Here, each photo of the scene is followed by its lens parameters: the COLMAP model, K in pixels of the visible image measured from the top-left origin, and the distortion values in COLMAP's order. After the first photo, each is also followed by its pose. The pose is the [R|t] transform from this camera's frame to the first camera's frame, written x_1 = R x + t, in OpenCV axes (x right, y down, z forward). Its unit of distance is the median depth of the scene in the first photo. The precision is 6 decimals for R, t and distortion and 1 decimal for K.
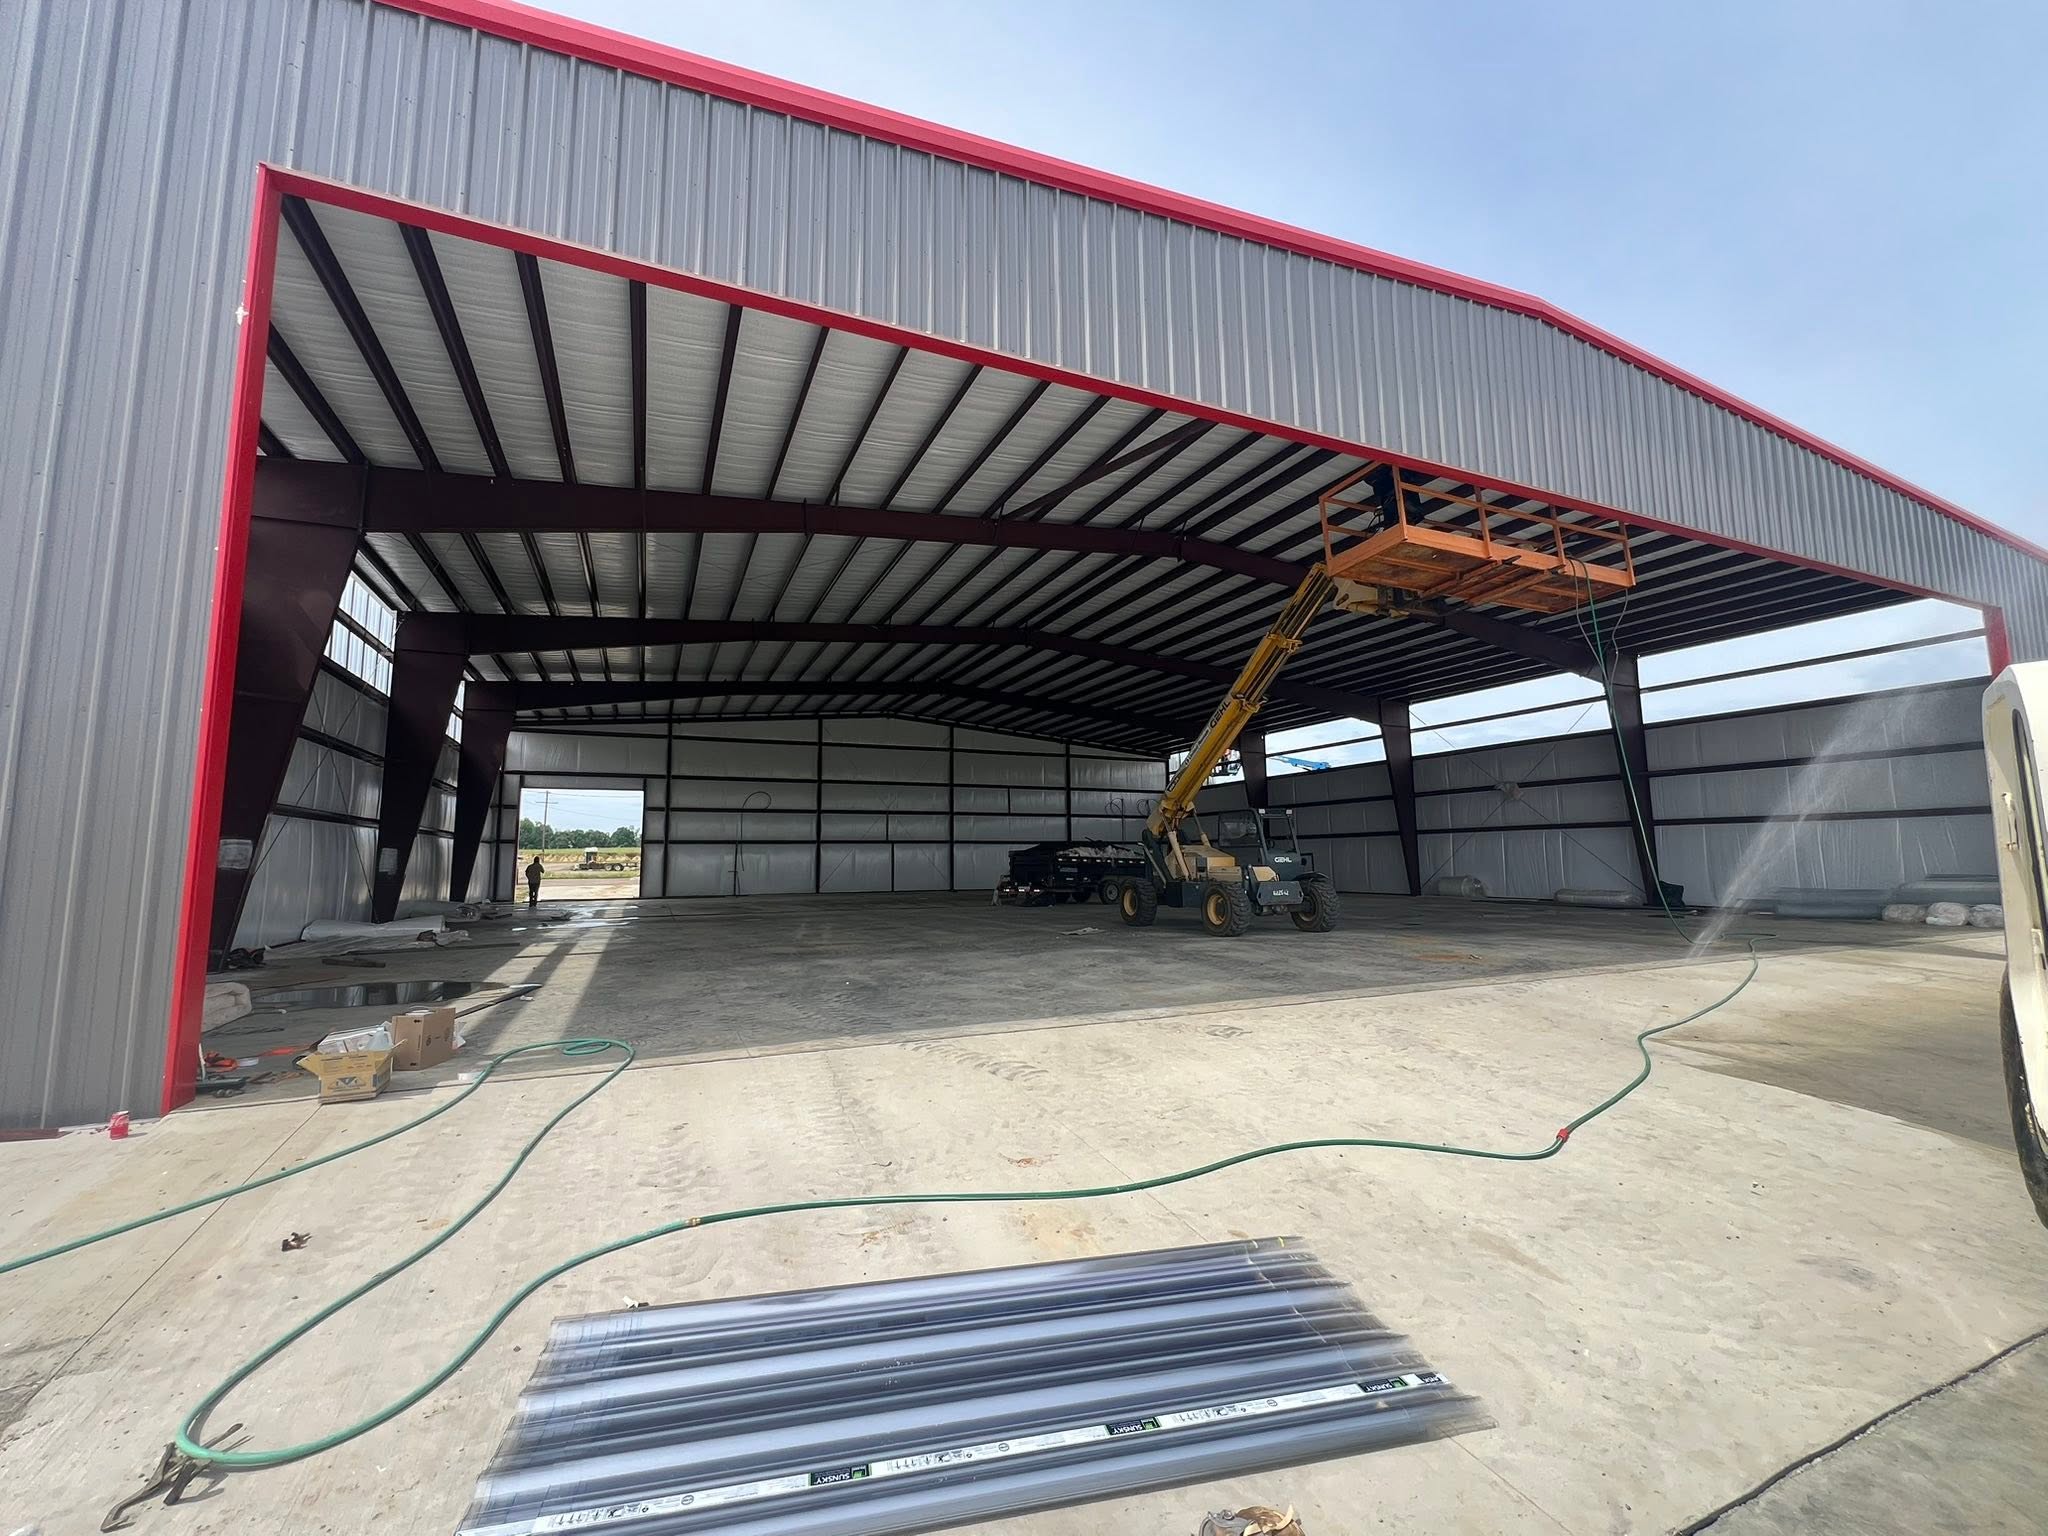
lens RADIAL K [[814.7, 0, 1024.0], [0, 814.7, 768.0], [0, 0, 1]] dist [-0.000220, -0.000082]
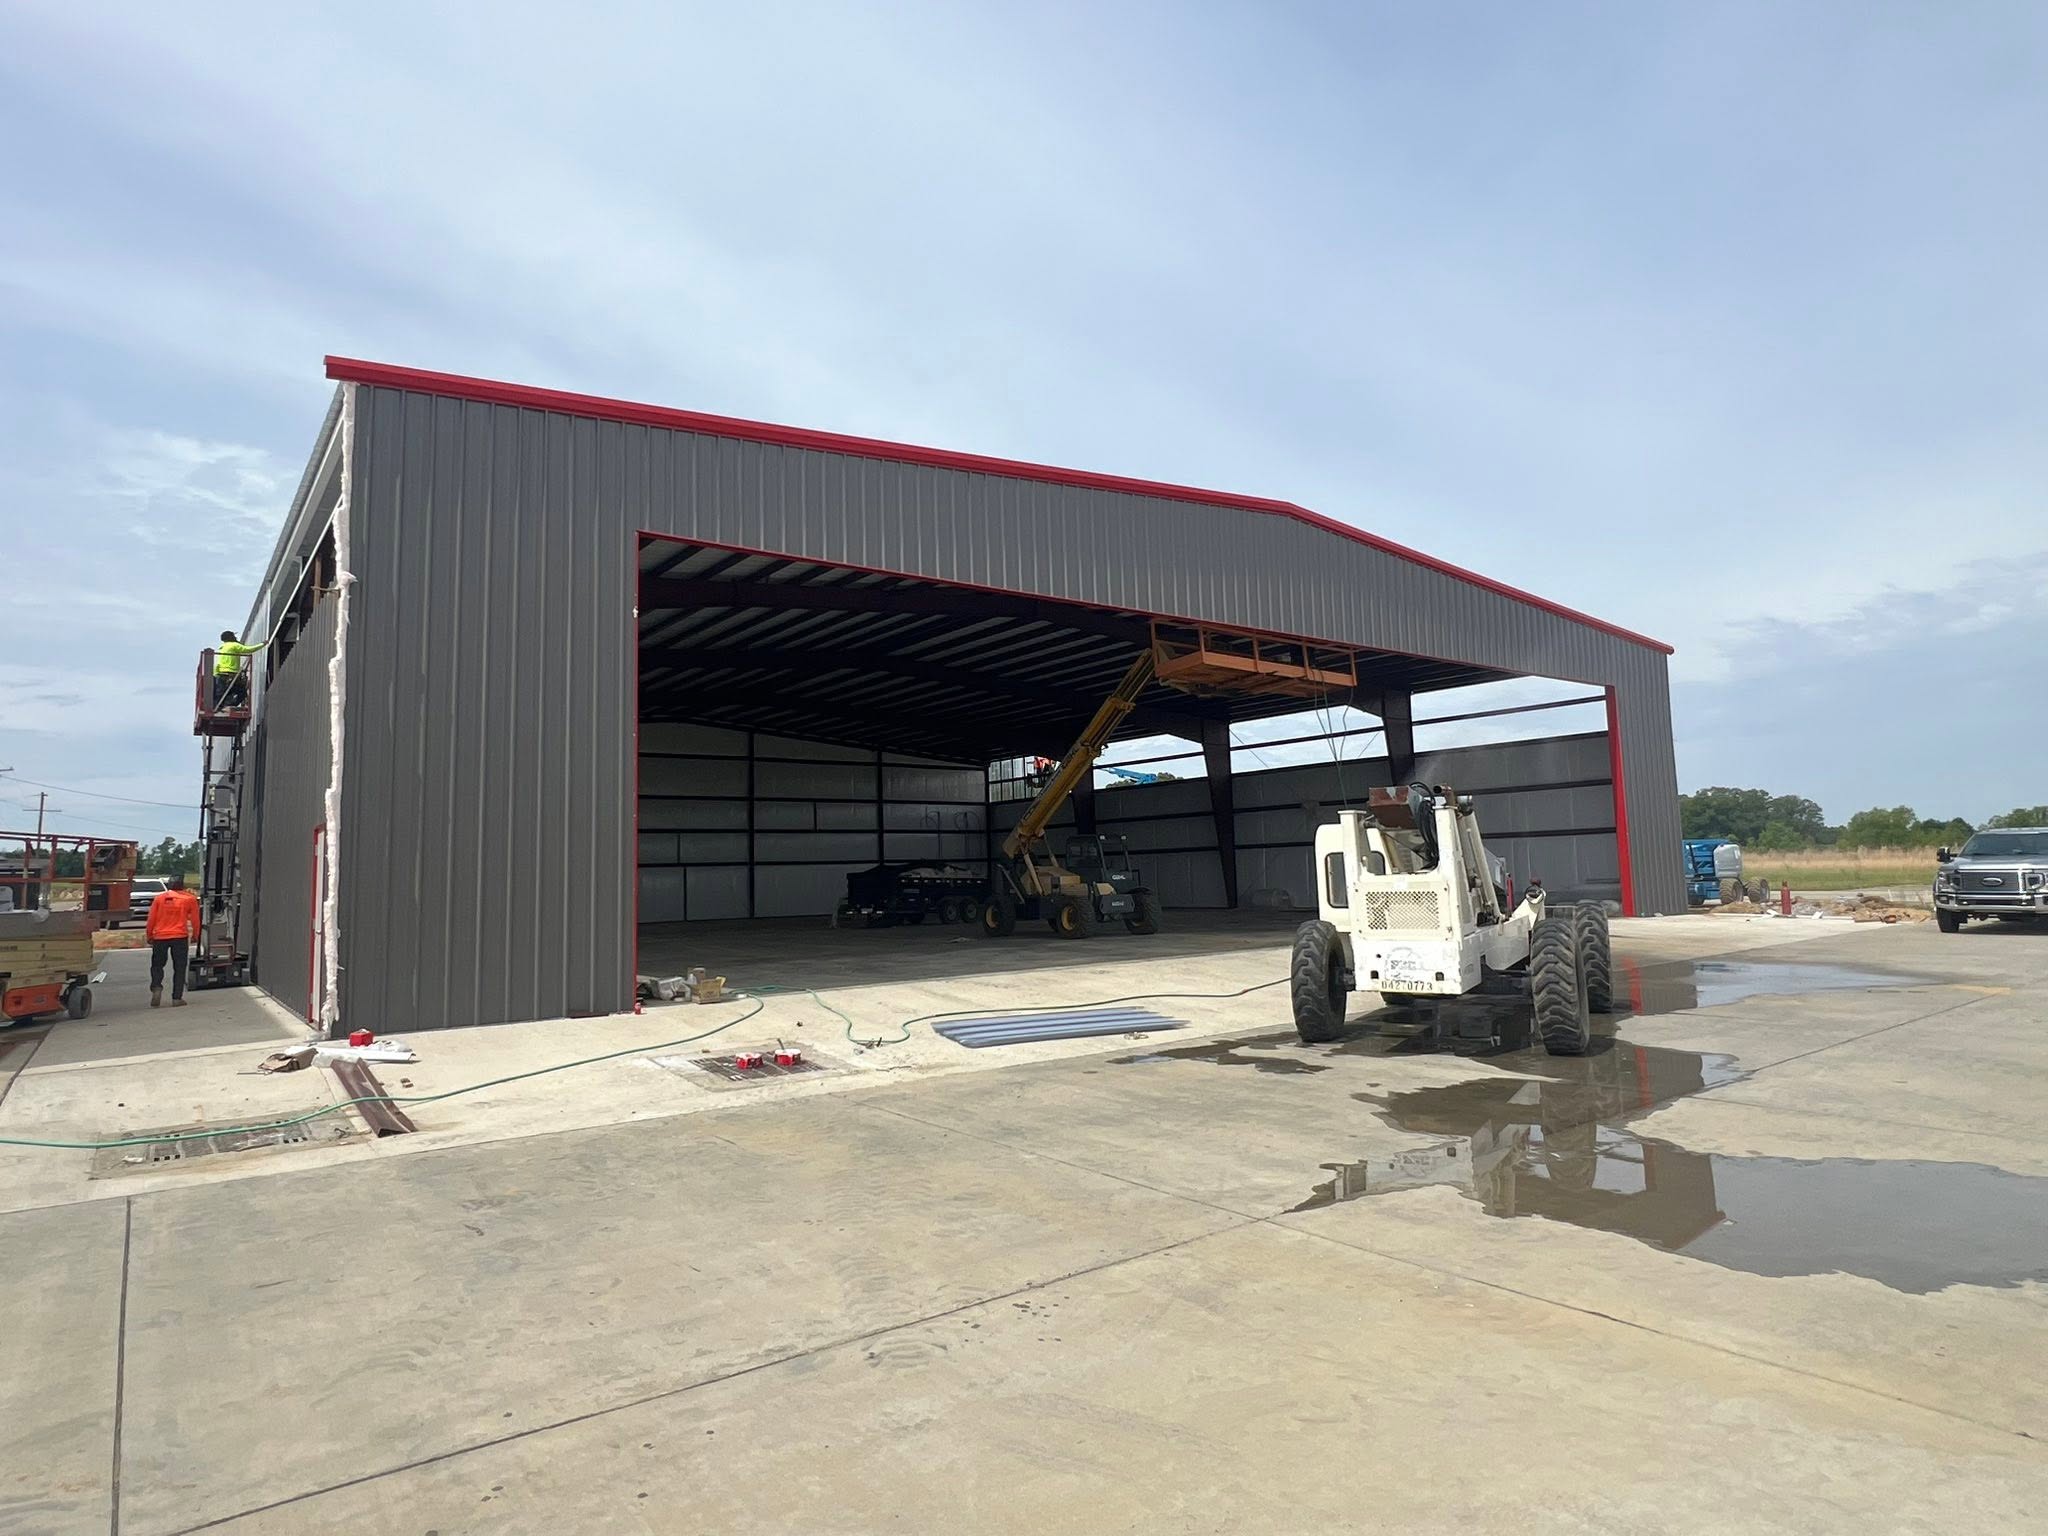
lens RADIAL K [[1101.7, 0, 1024.0], [0, 1101.7, 768.0], [0, 0, 1]] dist [0.000080, -0.000058]
pose [[0.971577, 0.004278, 0.236685, -0.119227], [-0.007002, 0.999919, 0.010672, -0.038119], [-0.236620, -0.012026, 0.971528, -0.320121]]
